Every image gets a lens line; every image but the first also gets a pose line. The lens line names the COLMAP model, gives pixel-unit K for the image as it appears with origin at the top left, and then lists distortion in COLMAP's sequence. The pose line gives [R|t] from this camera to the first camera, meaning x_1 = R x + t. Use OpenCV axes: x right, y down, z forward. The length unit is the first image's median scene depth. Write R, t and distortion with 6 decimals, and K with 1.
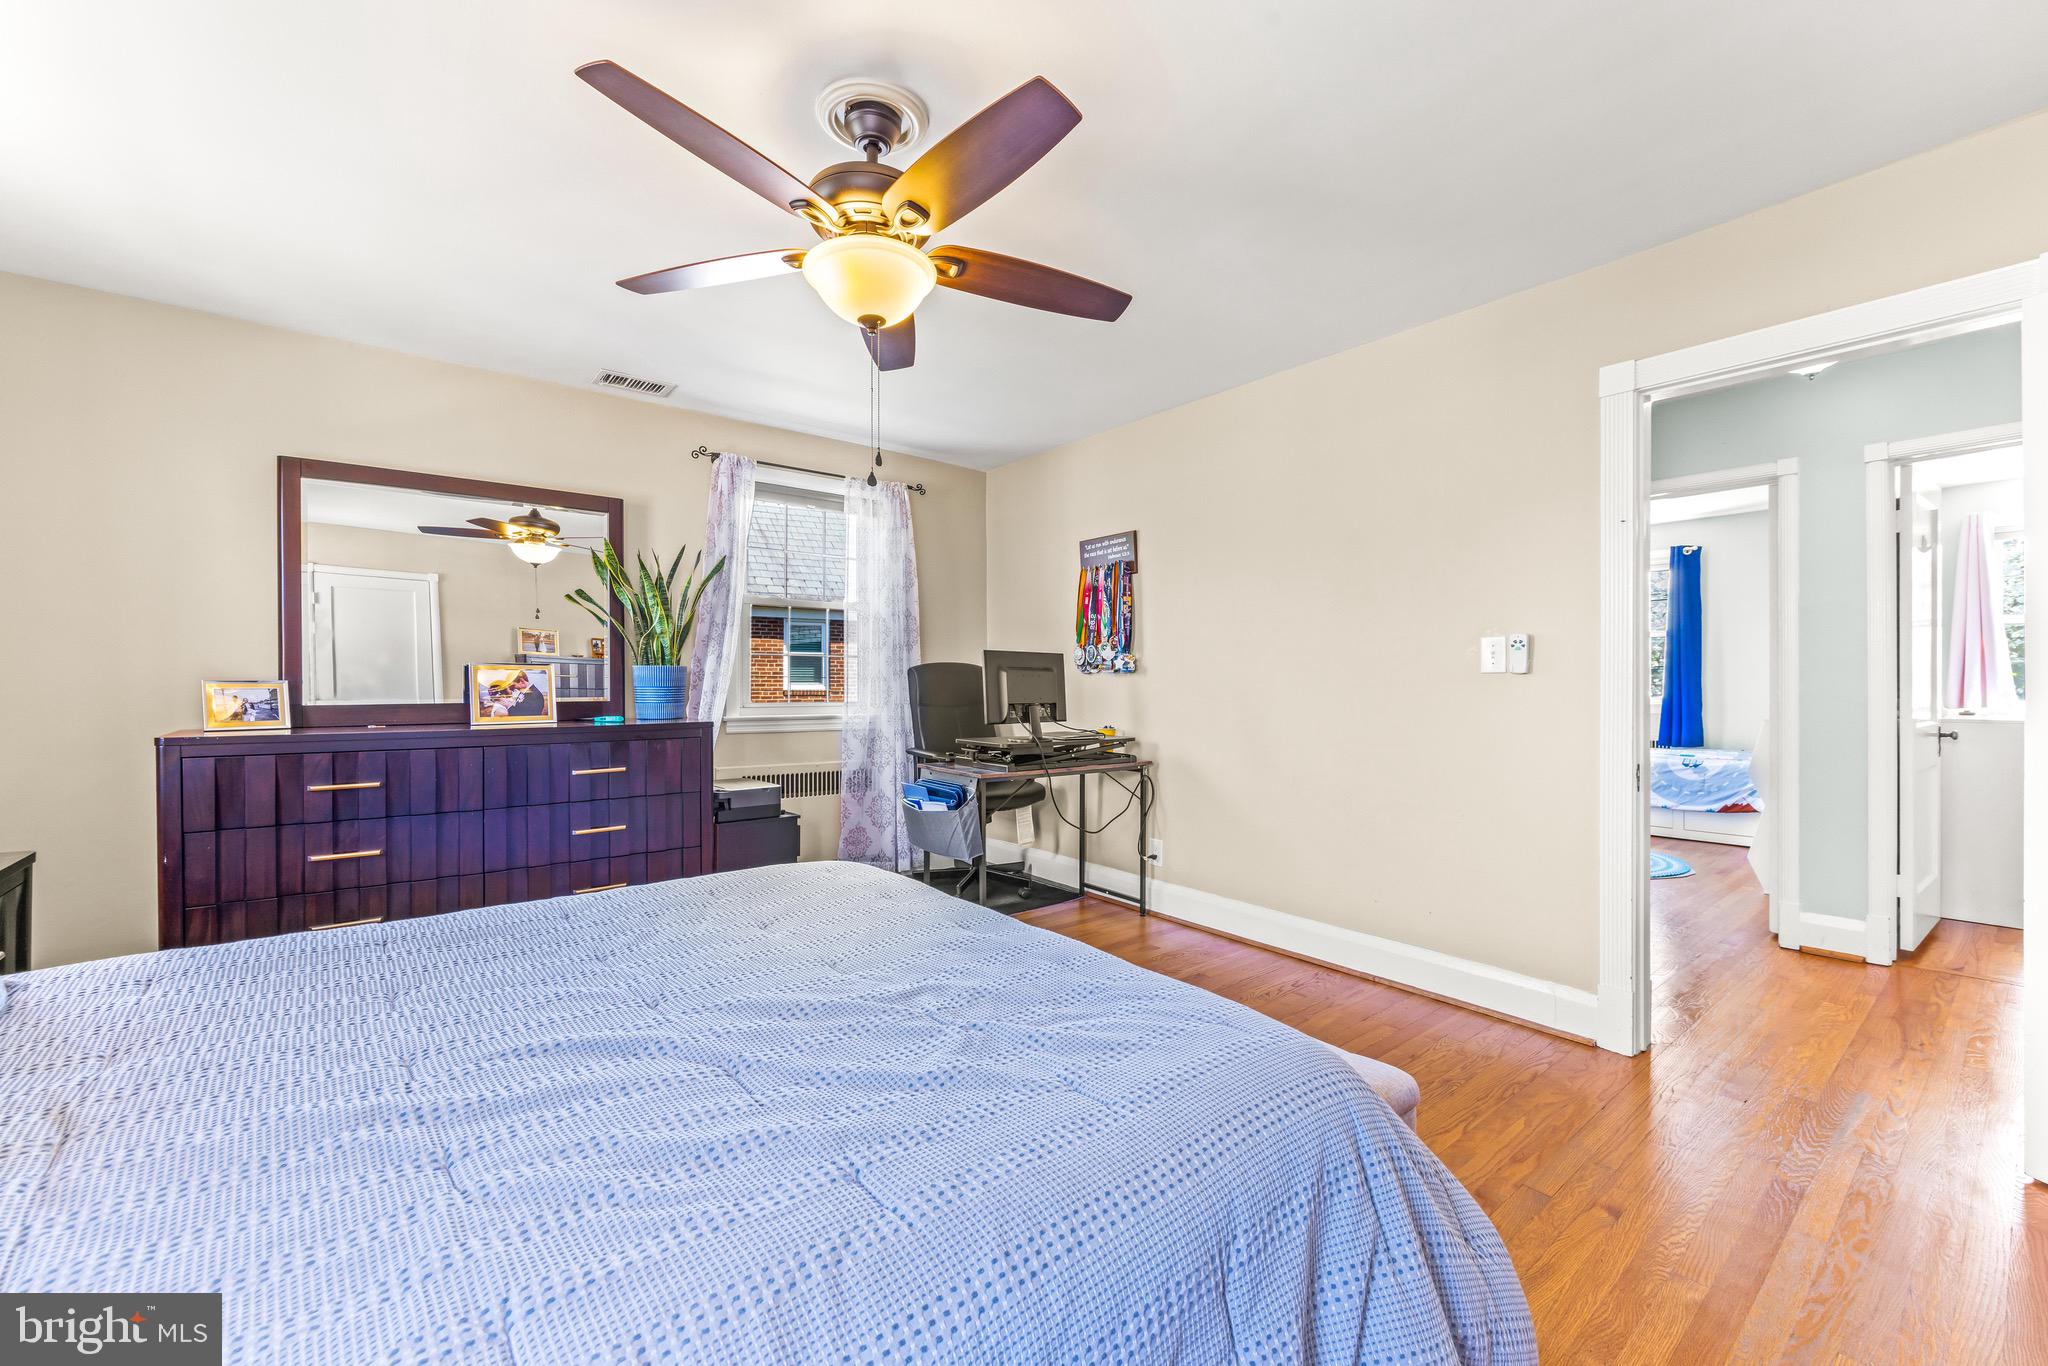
lens RADIAL K [[824.4, 0, 1020.3], [0, 824.4, 687.2], [0, 0, 1]] dist [0.000051, 0.000038]
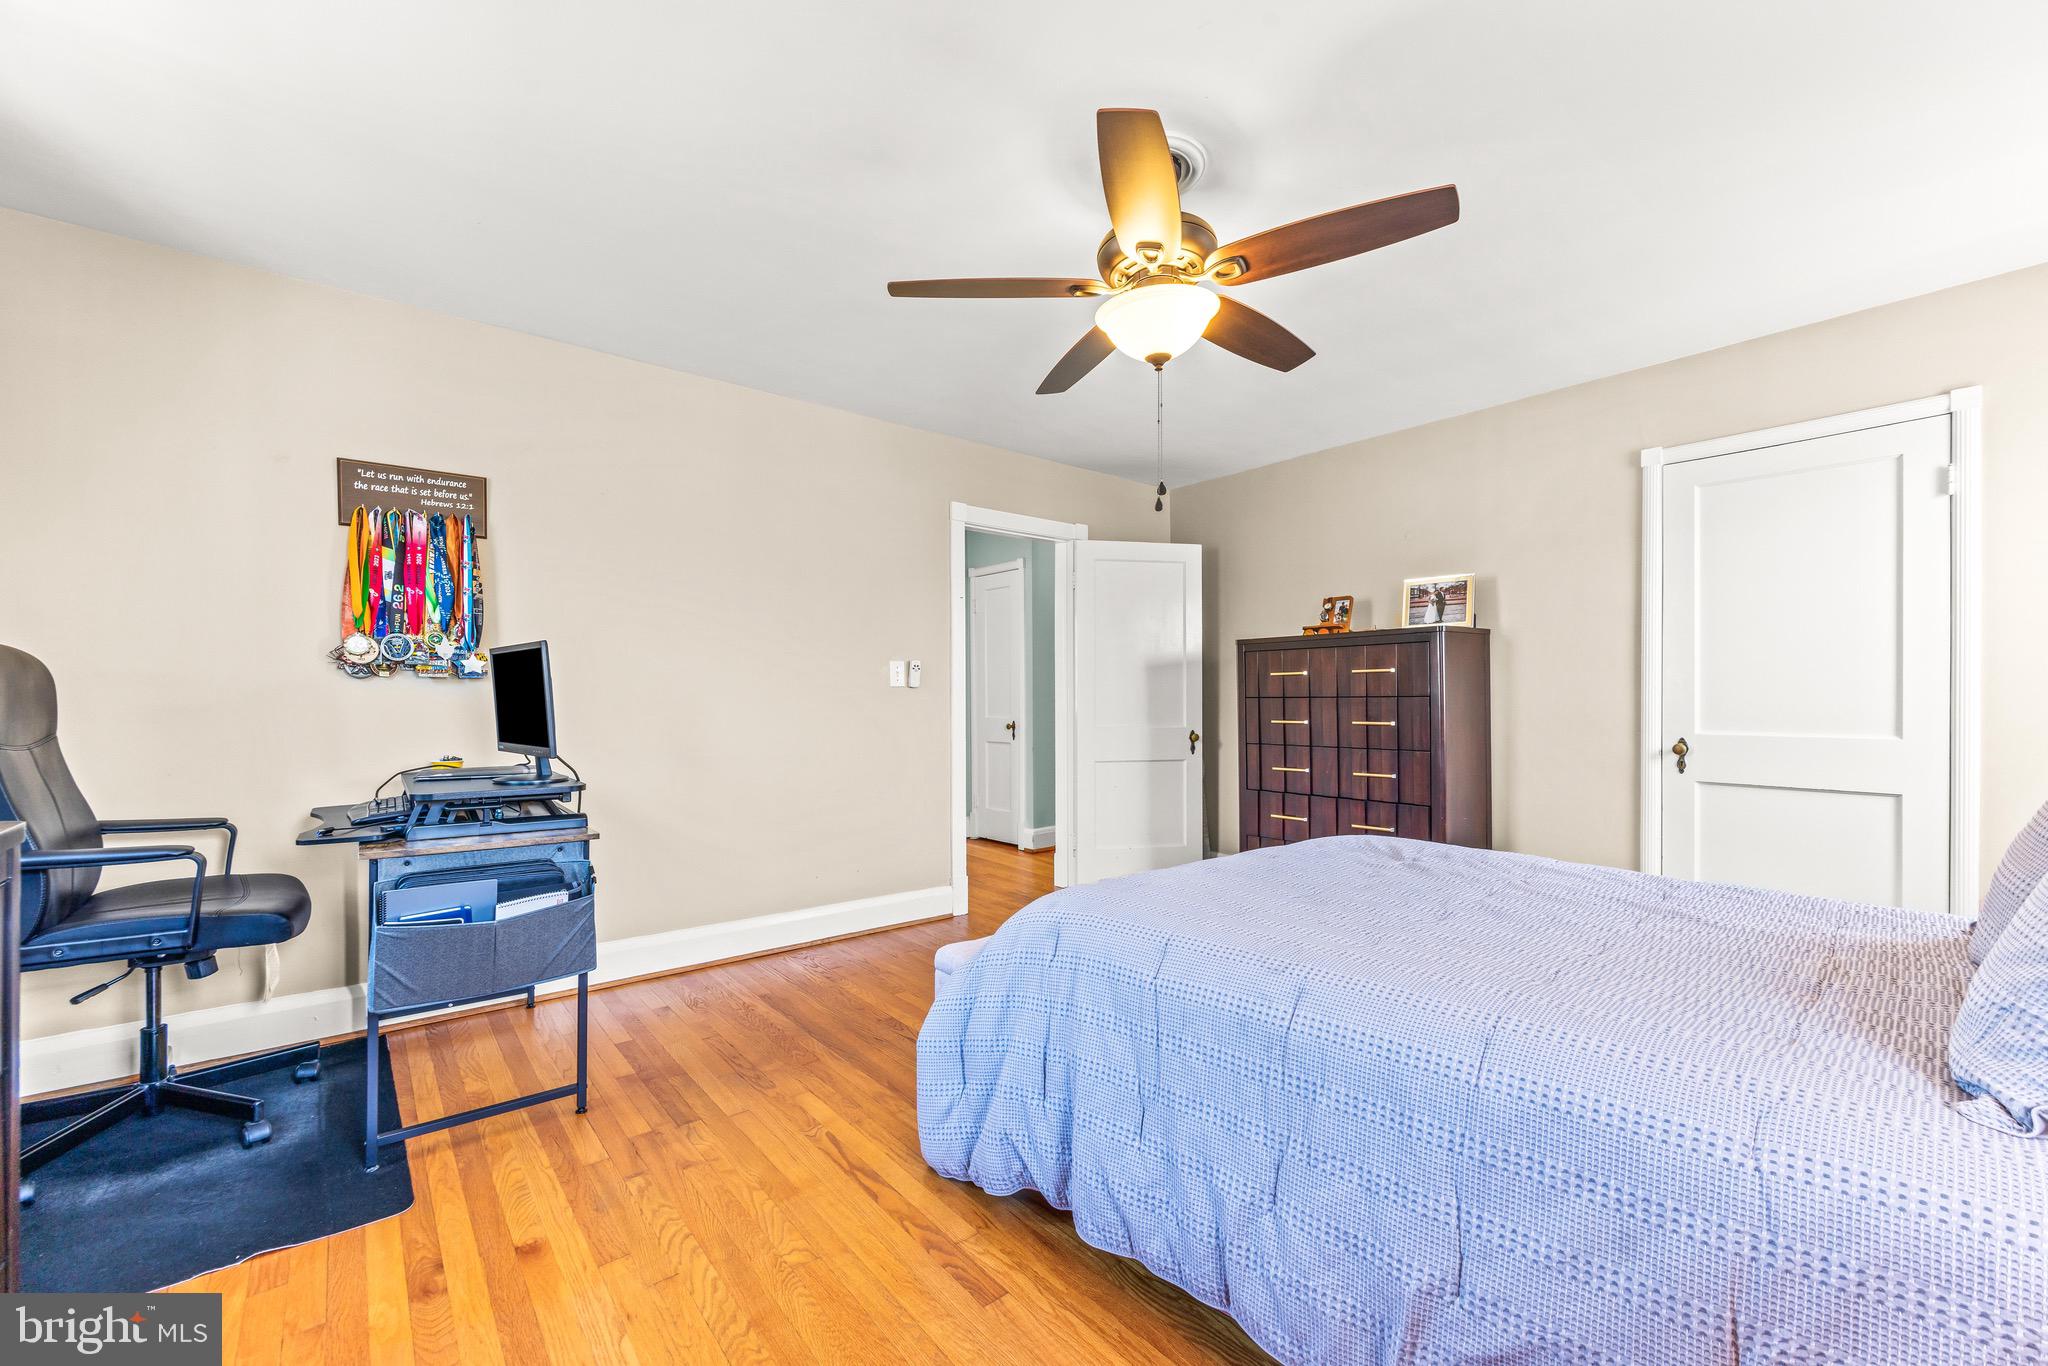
lens RADIAL K [[814.4, 0, 1022.3], [0, 814.4, 685.5], [0, 0, 1]] dist [-0.003343, 0.000252]
pose [[-0.023410, 0.012741, 0.999645, -0.742053], [0.003503, 0.999914, -0.012662, -0.000487], [-0.999720, 0.003205, -0.023453, 0.723061]]
